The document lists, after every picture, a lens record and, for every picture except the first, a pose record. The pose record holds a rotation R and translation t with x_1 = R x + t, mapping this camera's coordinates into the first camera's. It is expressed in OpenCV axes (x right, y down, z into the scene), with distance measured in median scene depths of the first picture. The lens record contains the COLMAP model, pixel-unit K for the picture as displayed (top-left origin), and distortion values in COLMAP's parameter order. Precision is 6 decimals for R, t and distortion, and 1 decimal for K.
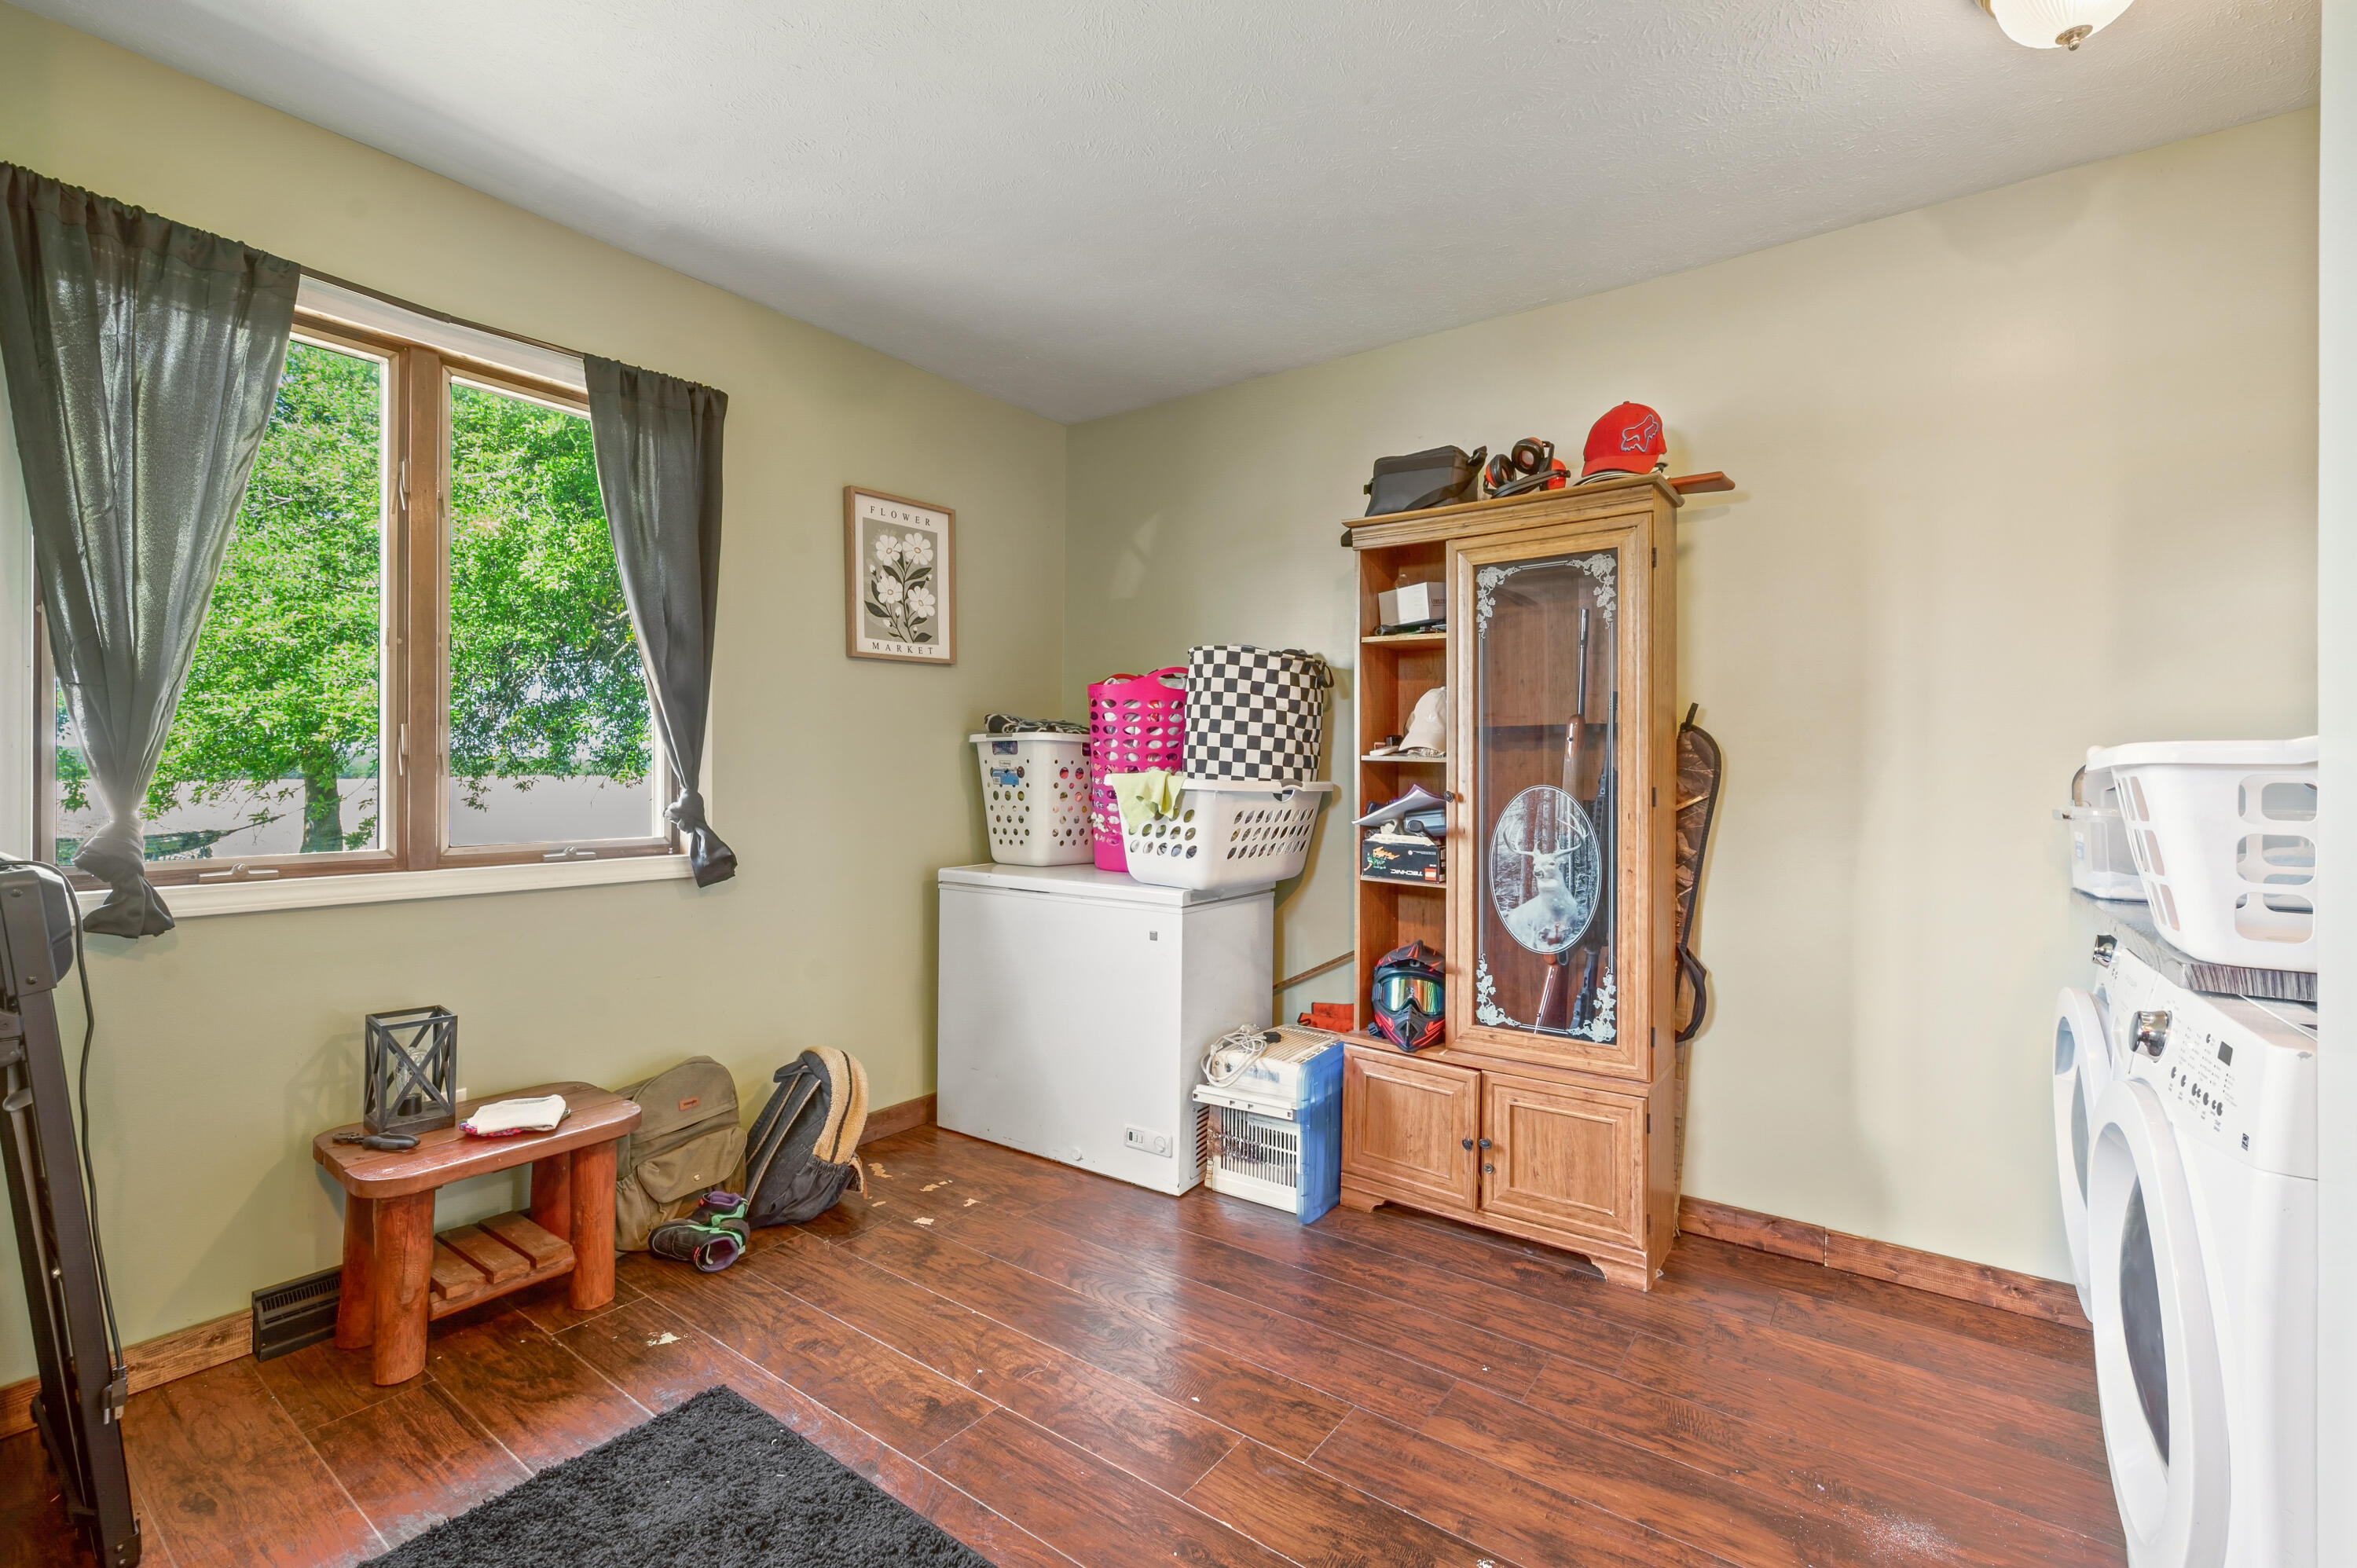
lens RADIAL K [[1022.4, 0, 1176.6], [0, 1022.4, 773.1], [0, 0, 1]] dist [0.000543, 0.000315]
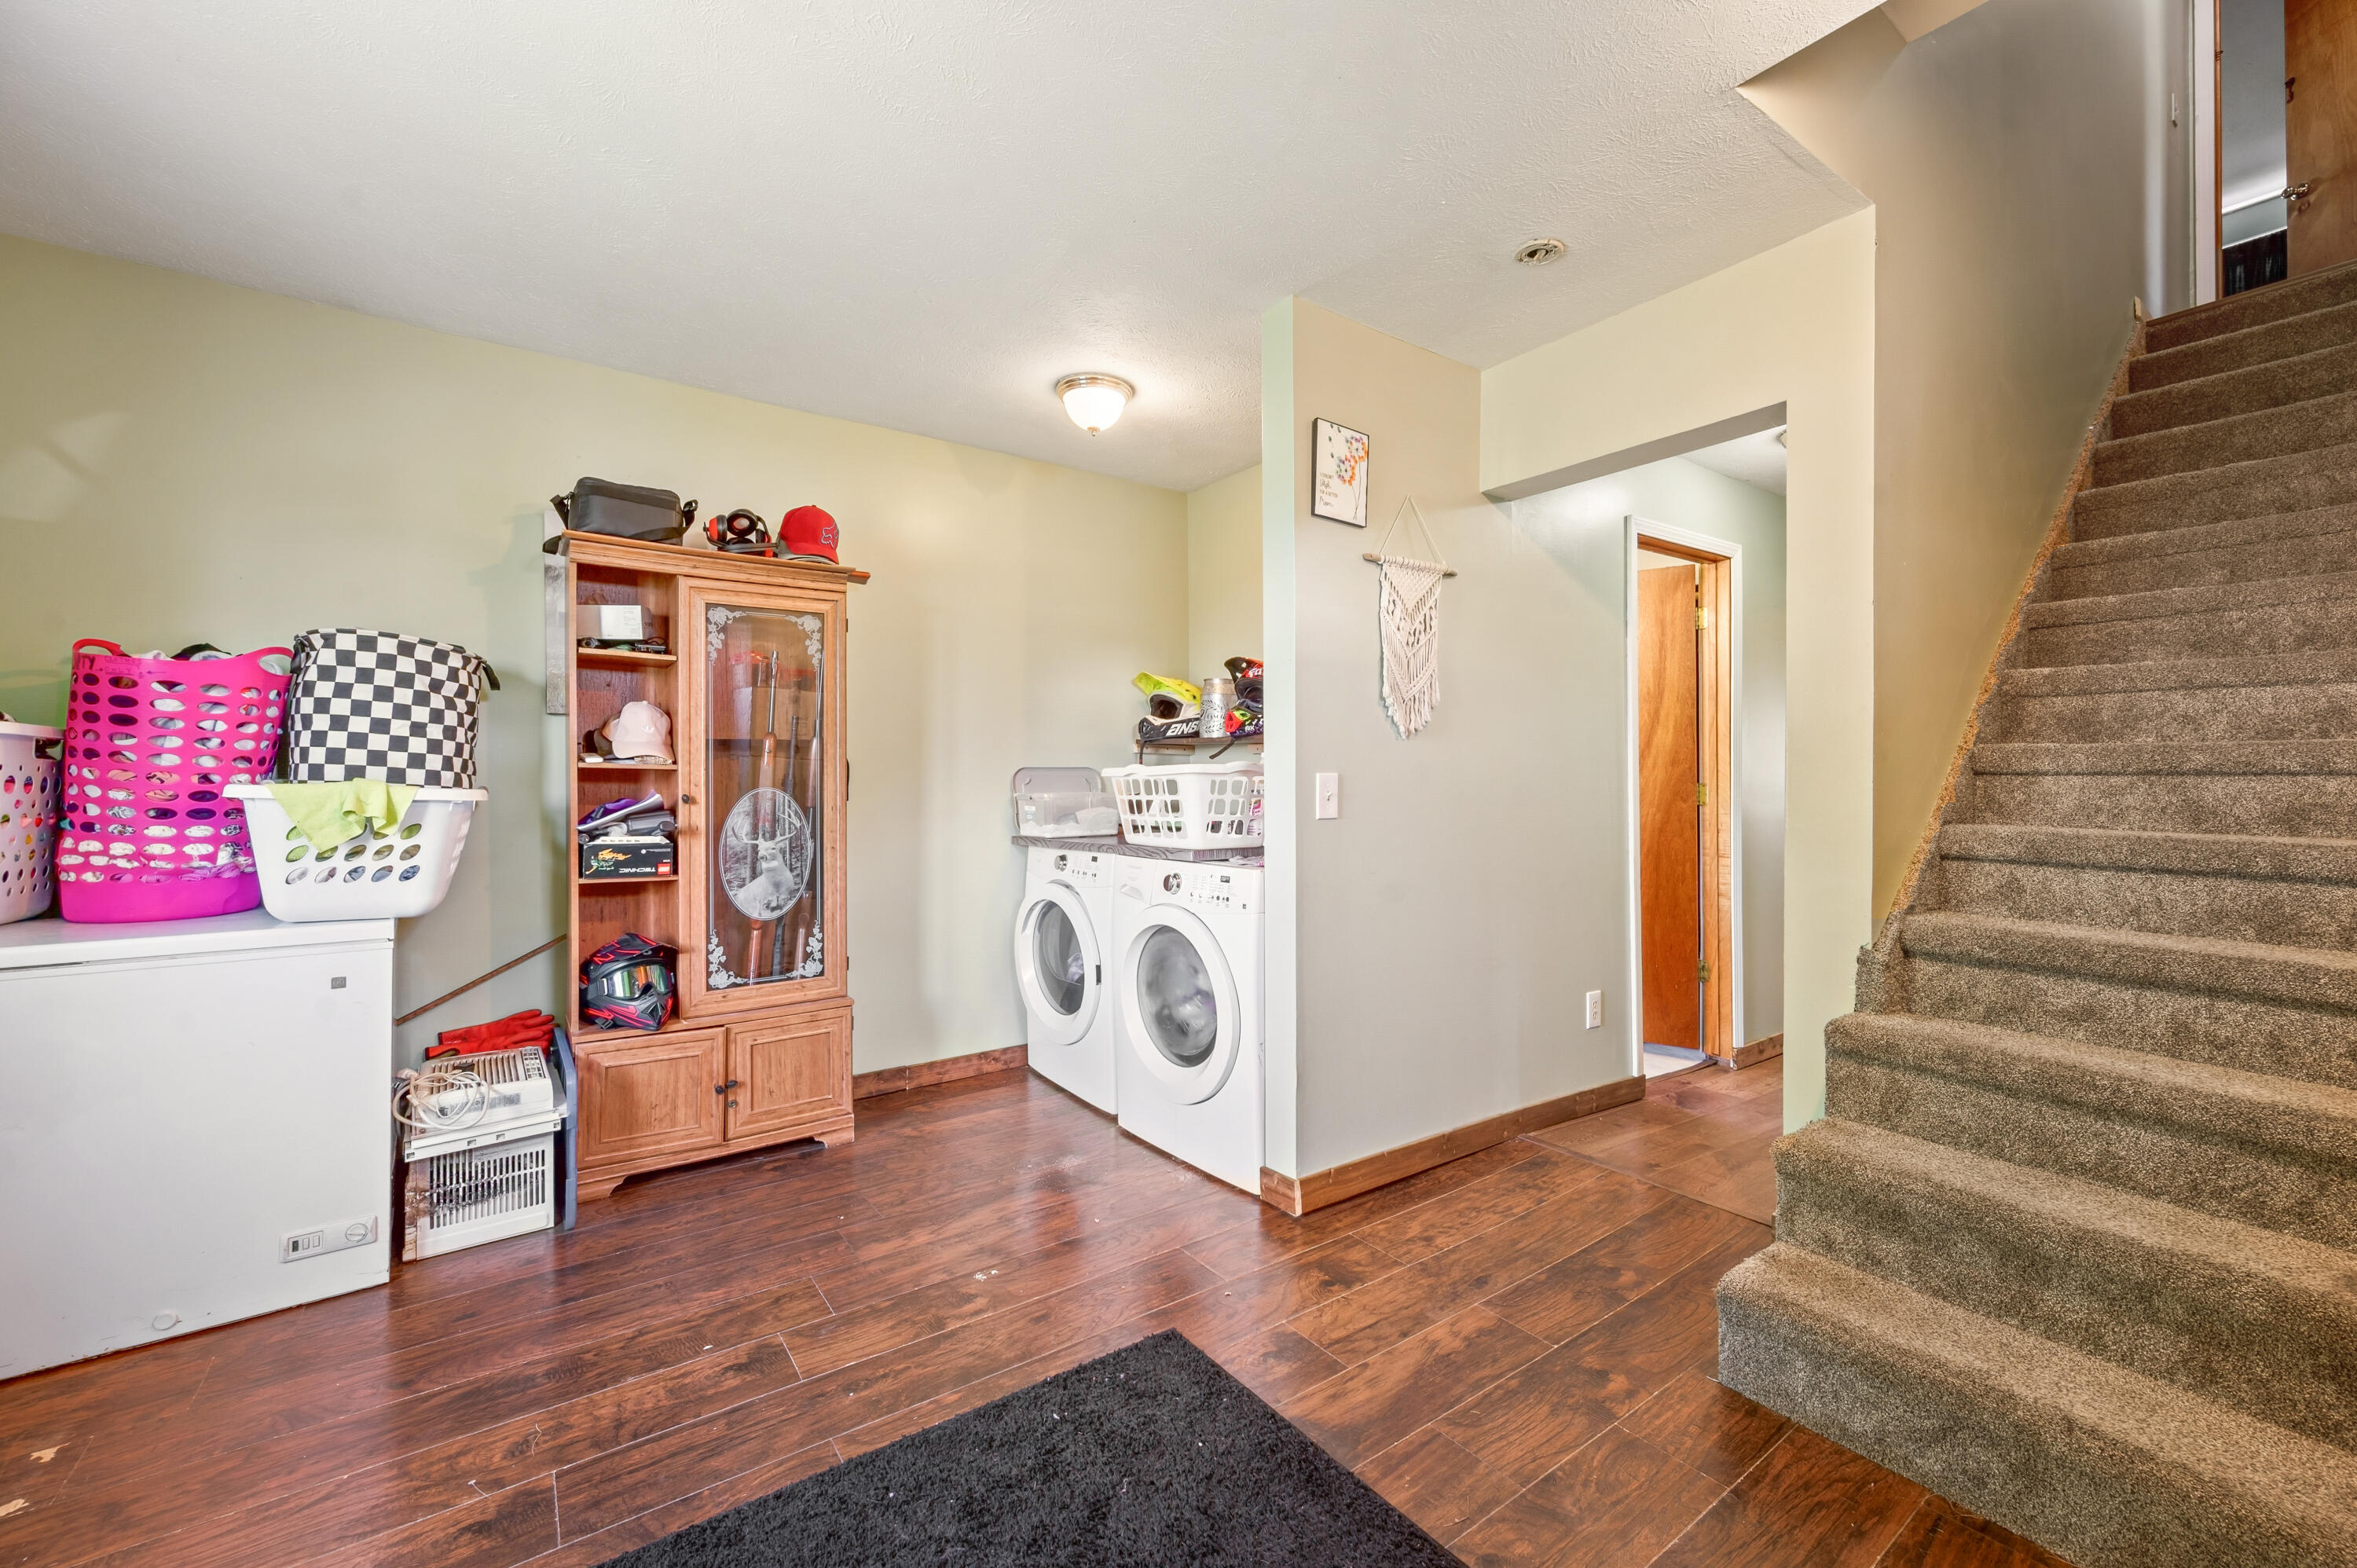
lens RADIAL K [[964.6, 0, 1180.5], [0, 964.6, 764.6], [0, 0, 1]] dist [-0.001678, 0.000841]
pose [[0.296574, 0.002168, 0.955007, -0.612624], [0.002666, 0.999992, -0.003098, -0.011173], [-0.955006, 0.003465, 0.296566, 0.146198]]
